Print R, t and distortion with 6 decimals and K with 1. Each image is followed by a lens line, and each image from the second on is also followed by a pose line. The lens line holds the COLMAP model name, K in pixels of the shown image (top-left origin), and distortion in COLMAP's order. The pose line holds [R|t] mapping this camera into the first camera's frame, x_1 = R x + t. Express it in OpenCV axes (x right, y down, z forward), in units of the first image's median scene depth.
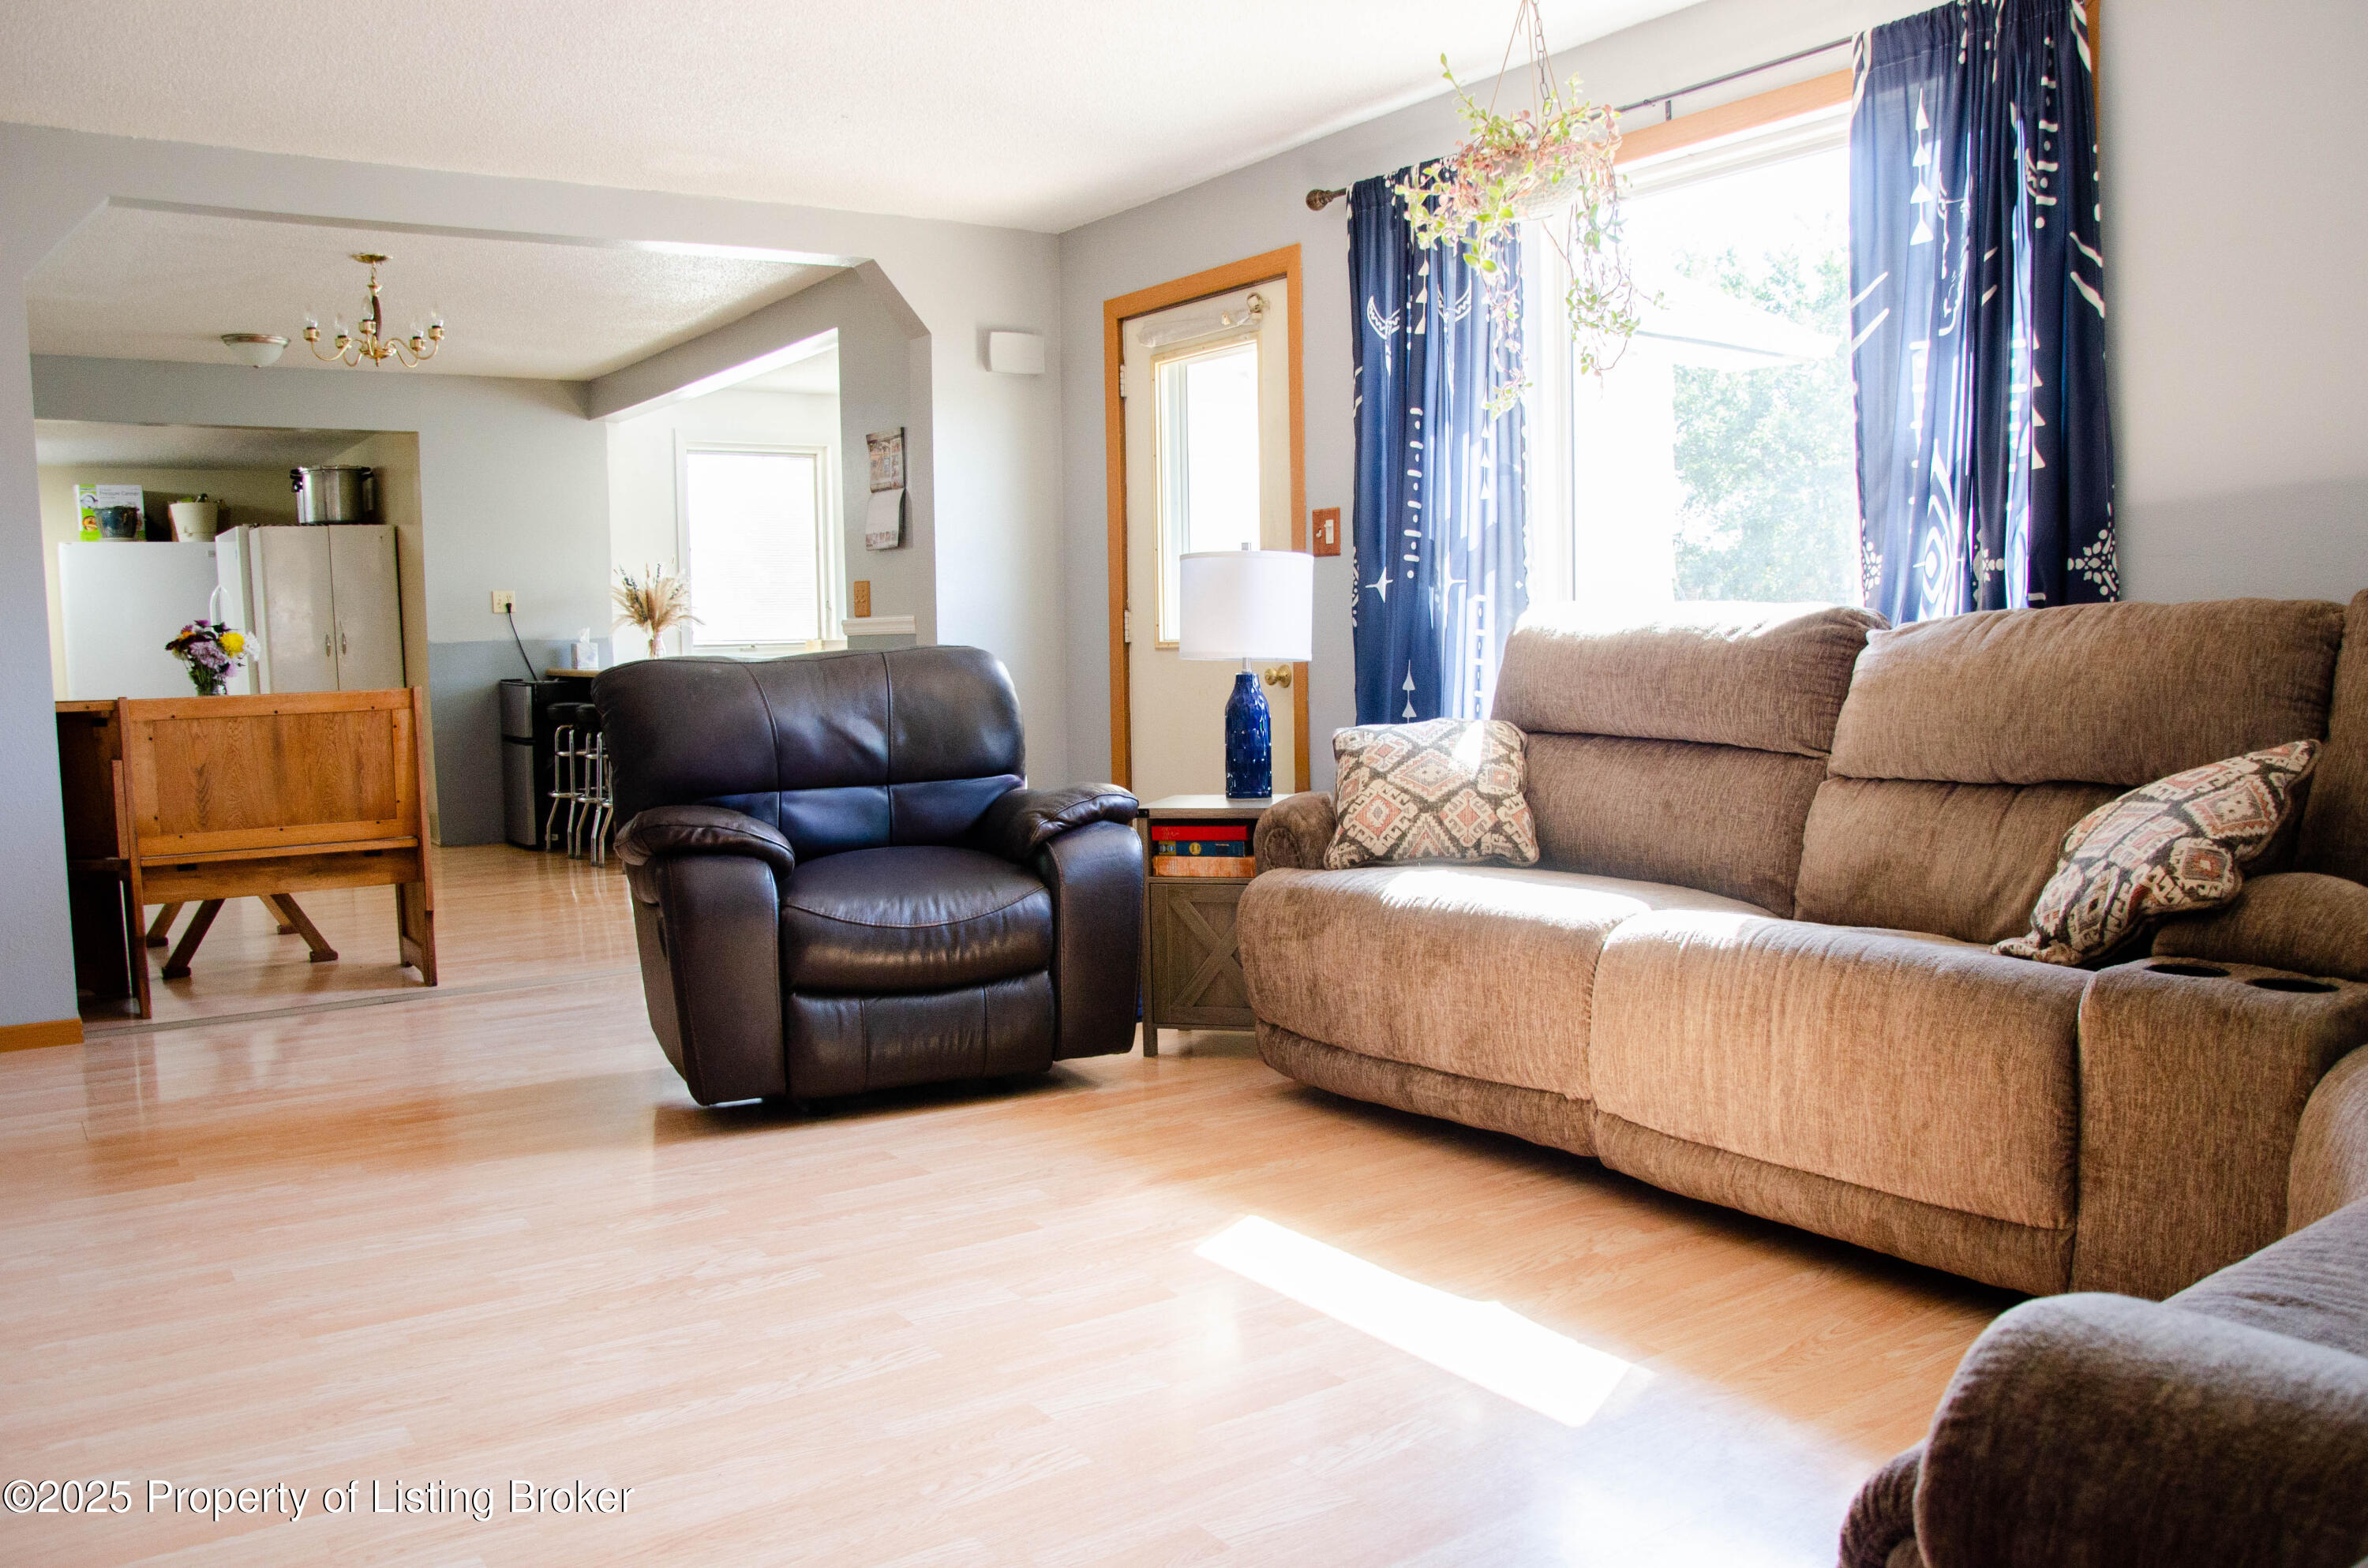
lens RADIAL K [[1854.0, 0, 1187.0], [0, 1854.0, 822.5], [0, 0, 1]] dist [-0.158949, 0.129489]
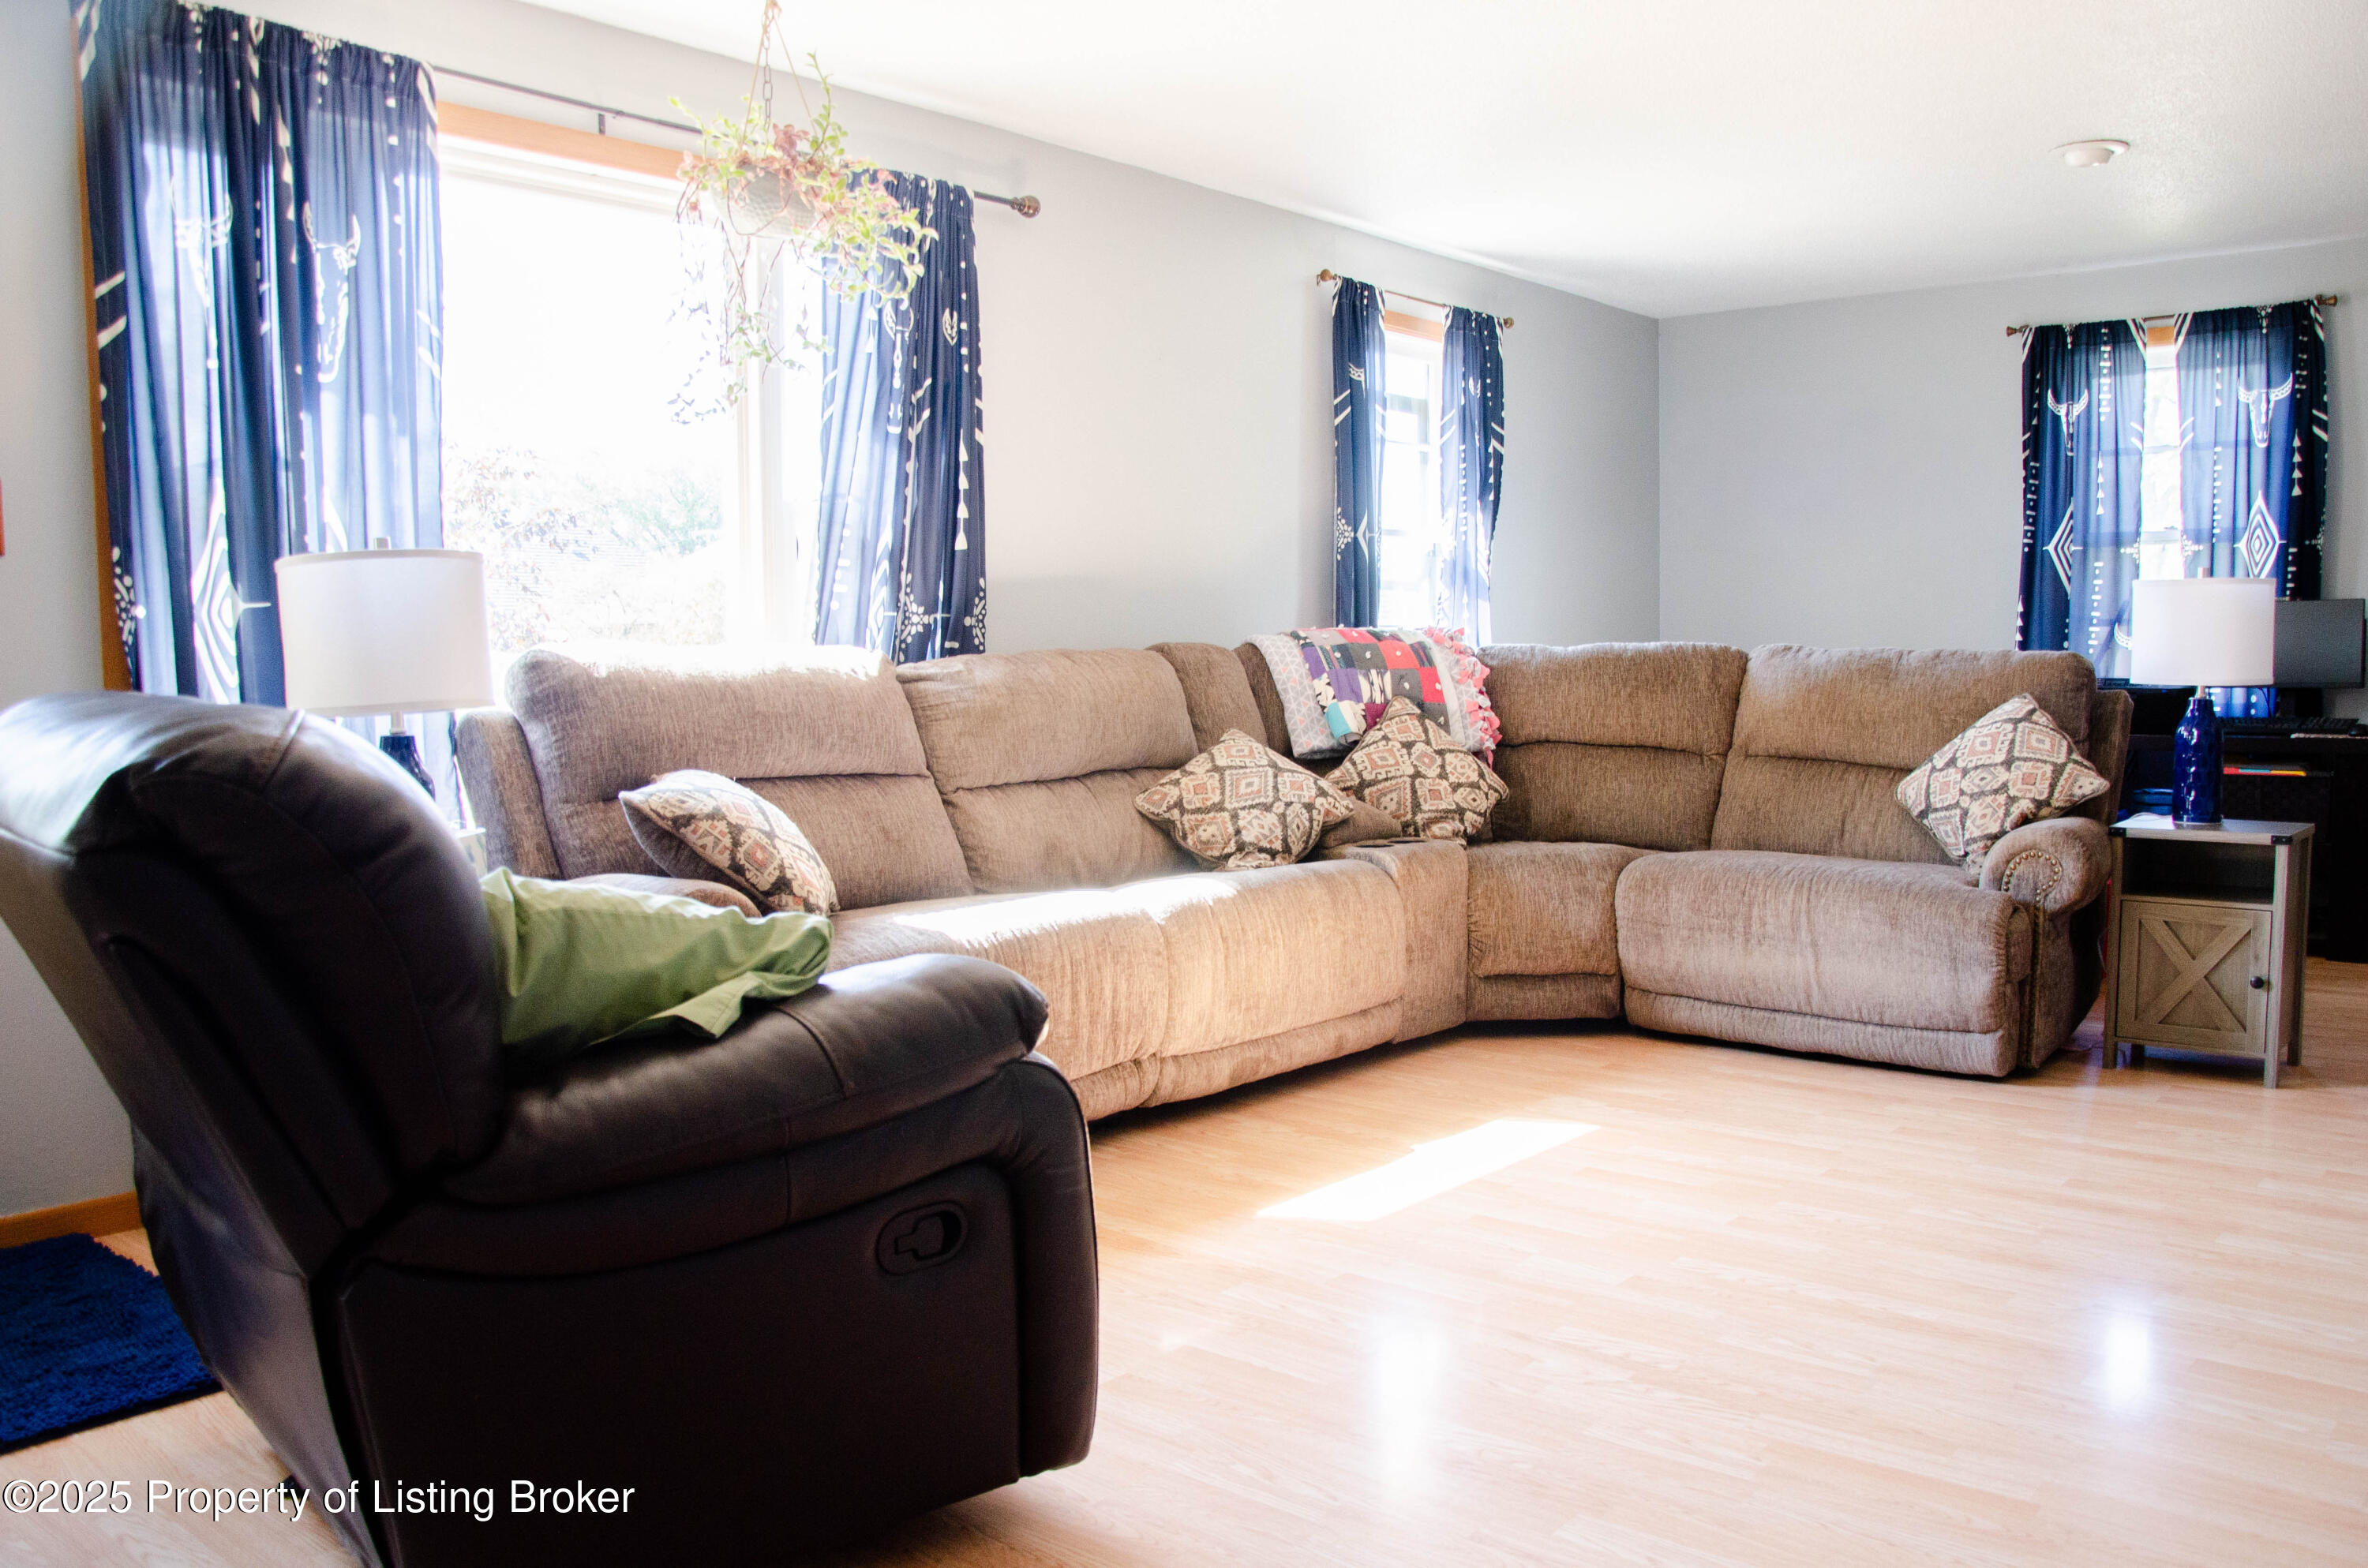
lens RADIAL K [[1854.0, 0, 1187.0], [0, 1854.0, 822.5], [0, 0, 1]] dist [-0.158949, 0.129489]
pose [[-0.259298, -0.064578, 0.963636, -1.052180], [0.112097, 0.989006, 0.096441, -0.126159], [-0.959270, 0.133027, -0.249208, 1.397186]]
